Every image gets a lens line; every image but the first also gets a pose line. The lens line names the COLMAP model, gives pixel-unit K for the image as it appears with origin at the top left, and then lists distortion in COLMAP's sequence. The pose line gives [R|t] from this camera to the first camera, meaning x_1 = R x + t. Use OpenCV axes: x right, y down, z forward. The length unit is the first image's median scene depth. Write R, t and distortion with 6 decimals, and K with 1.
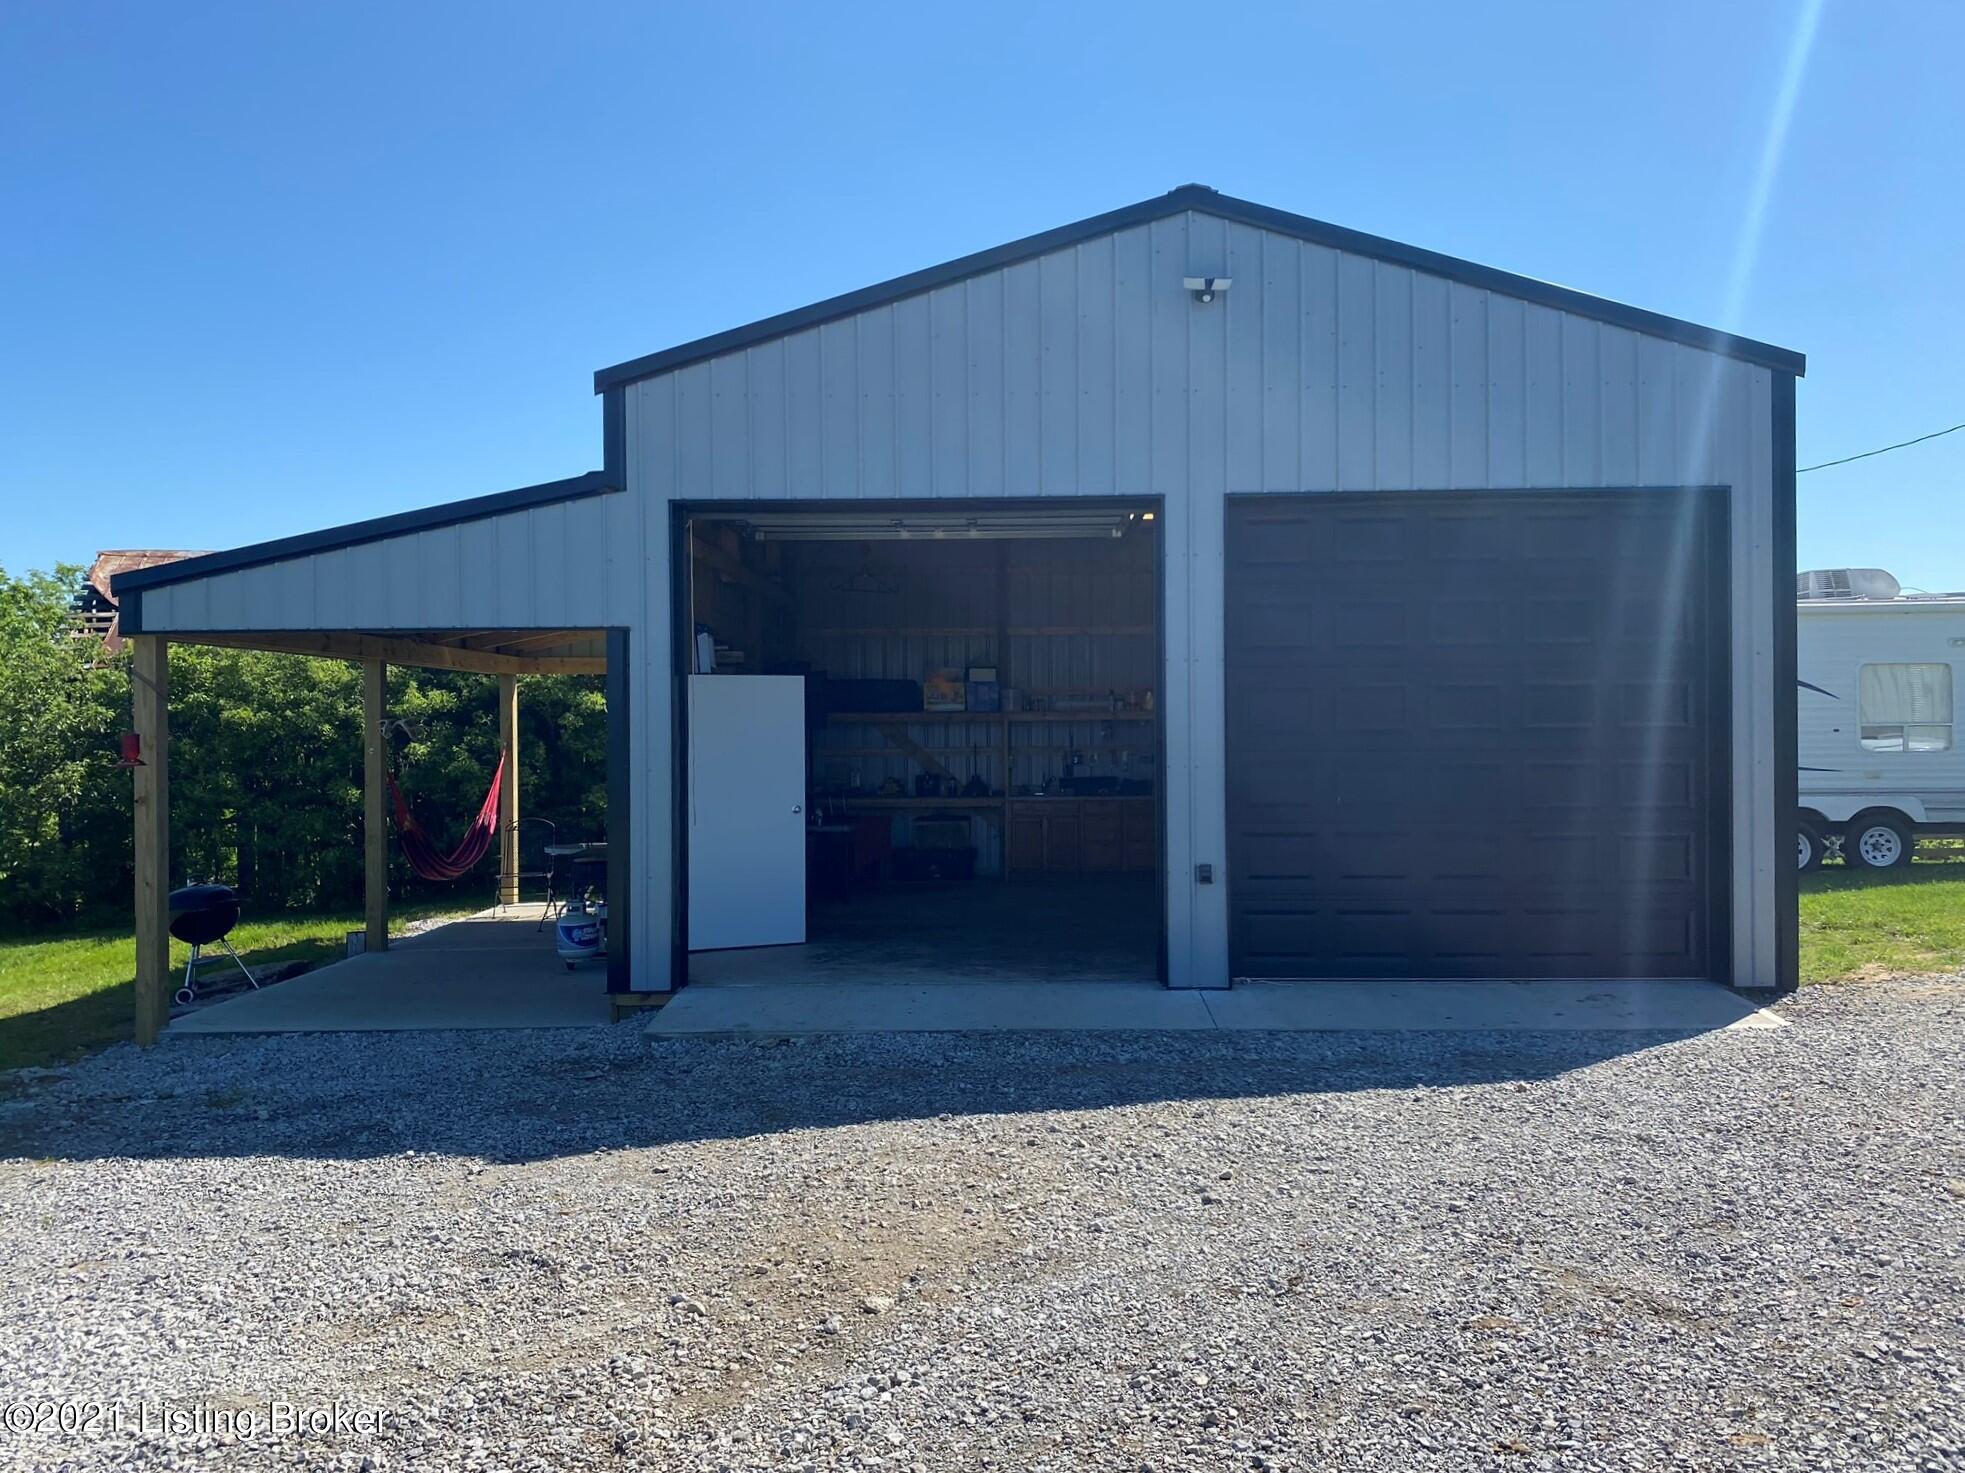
lens RADIAL K [[1535.3, 0, 982.7], [0, 1535.3, 734.0], [0, 0, 1]] dist [0.000028, -0.003890]
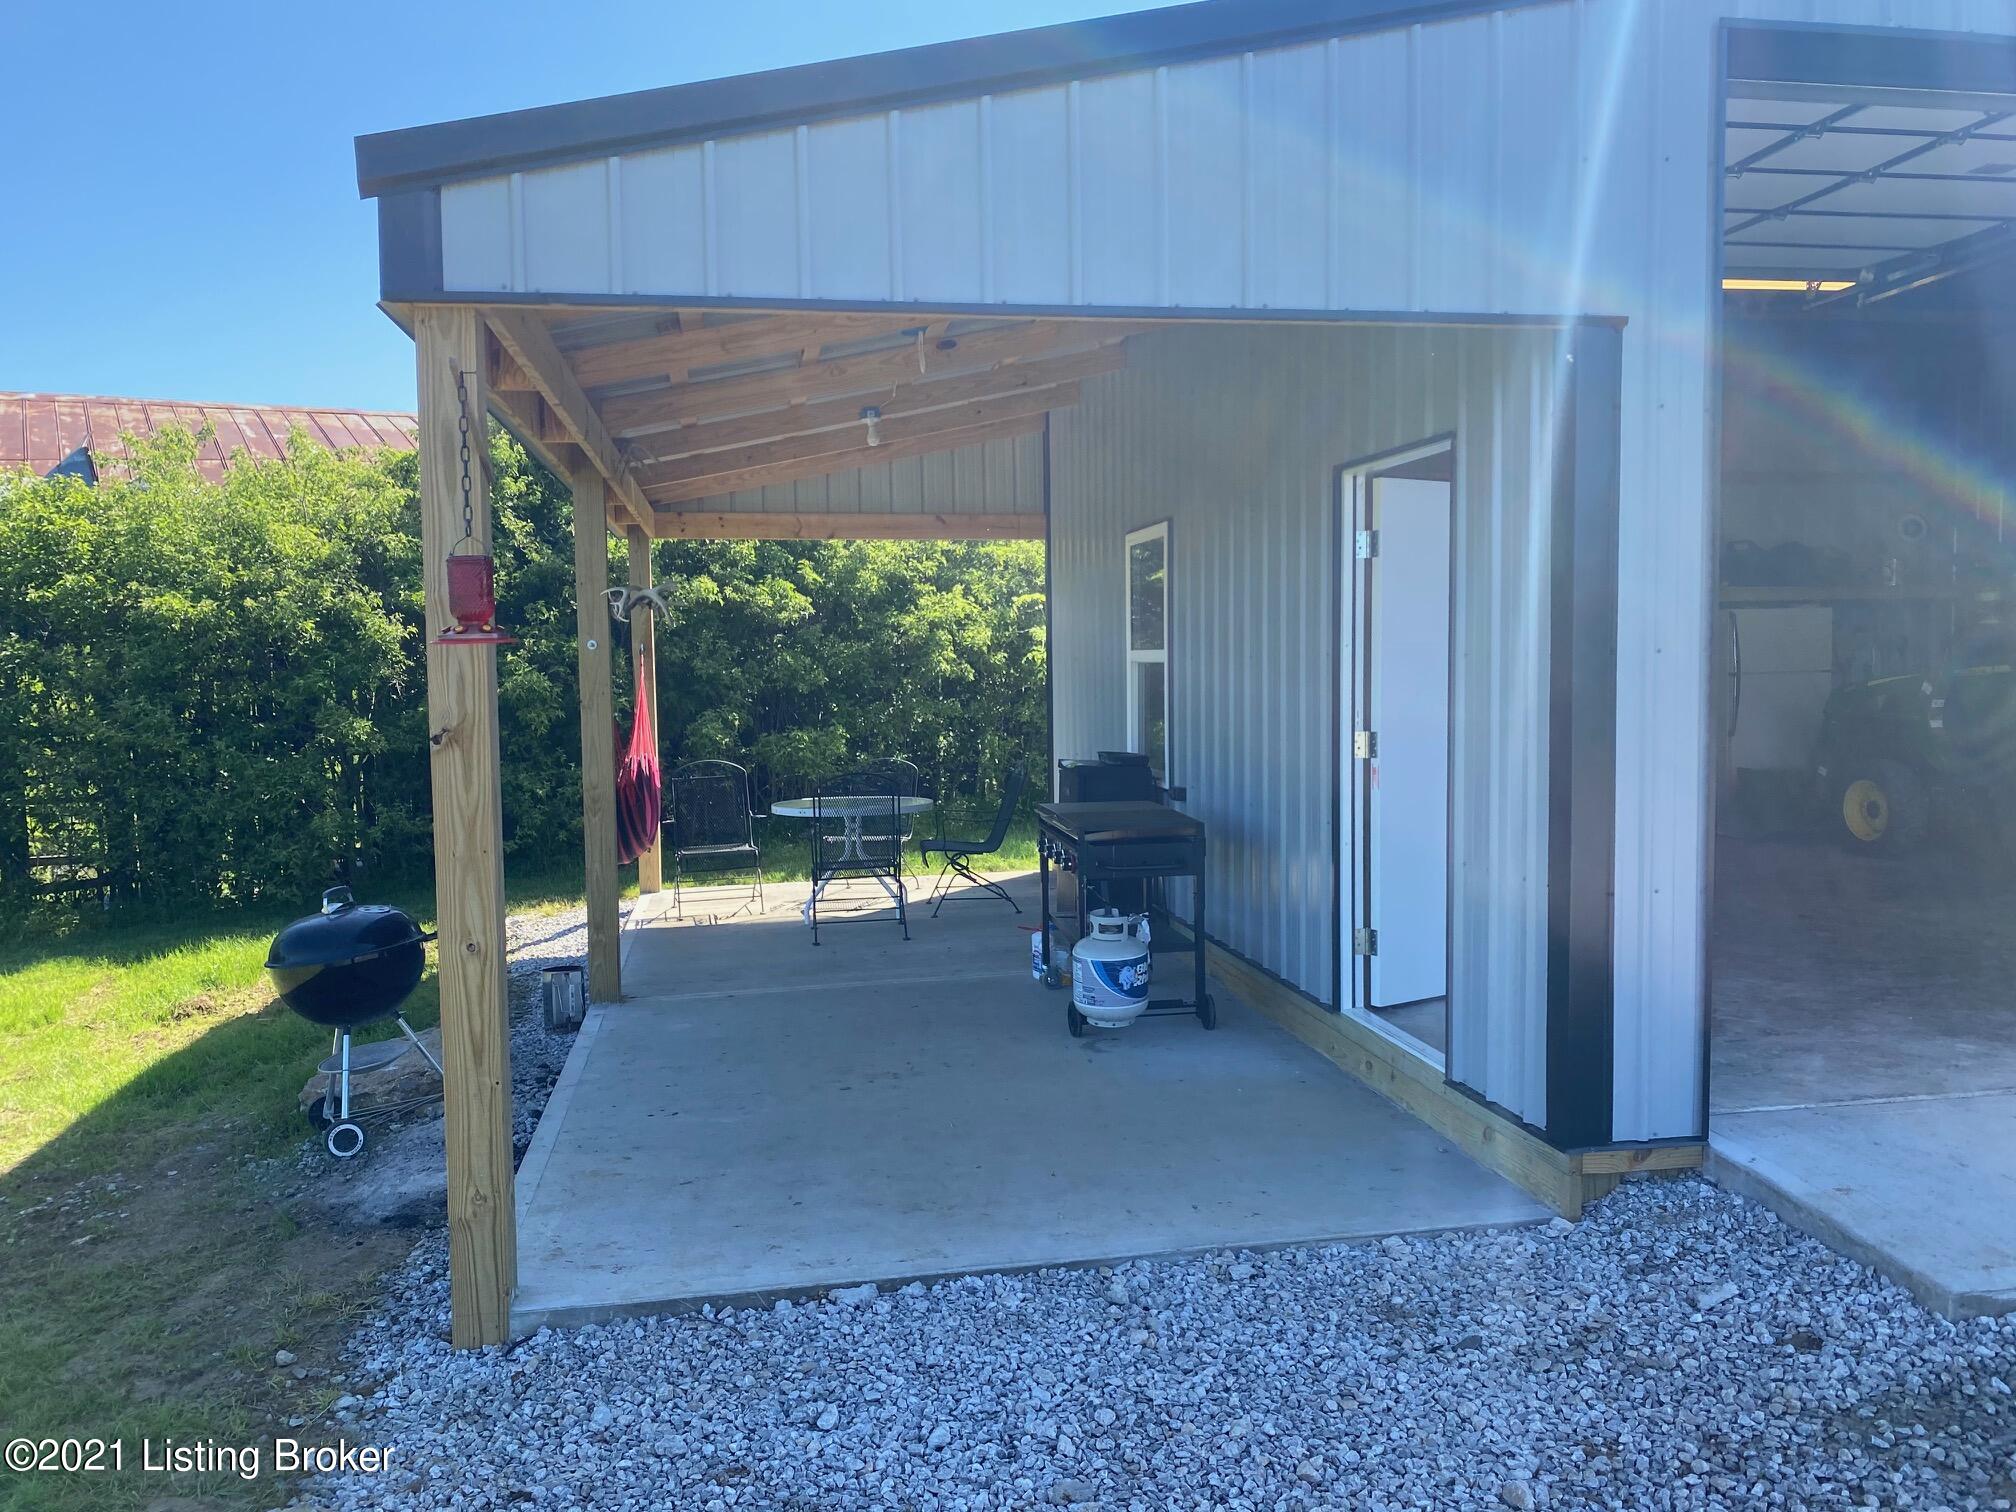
lens RADIAL K [[1549.7, 0, 1030.2], [0, 1549.7, 756.3], [0, 0, 1]] dist [0.023016, -0.006774]
pose [[0.985014, -0.019700, 0.171348, -0.264749], [0.009207, 0.998045, 0.061820, 0.014184], [-0.172231, -0.059316, 0.983269, 0.329238]]
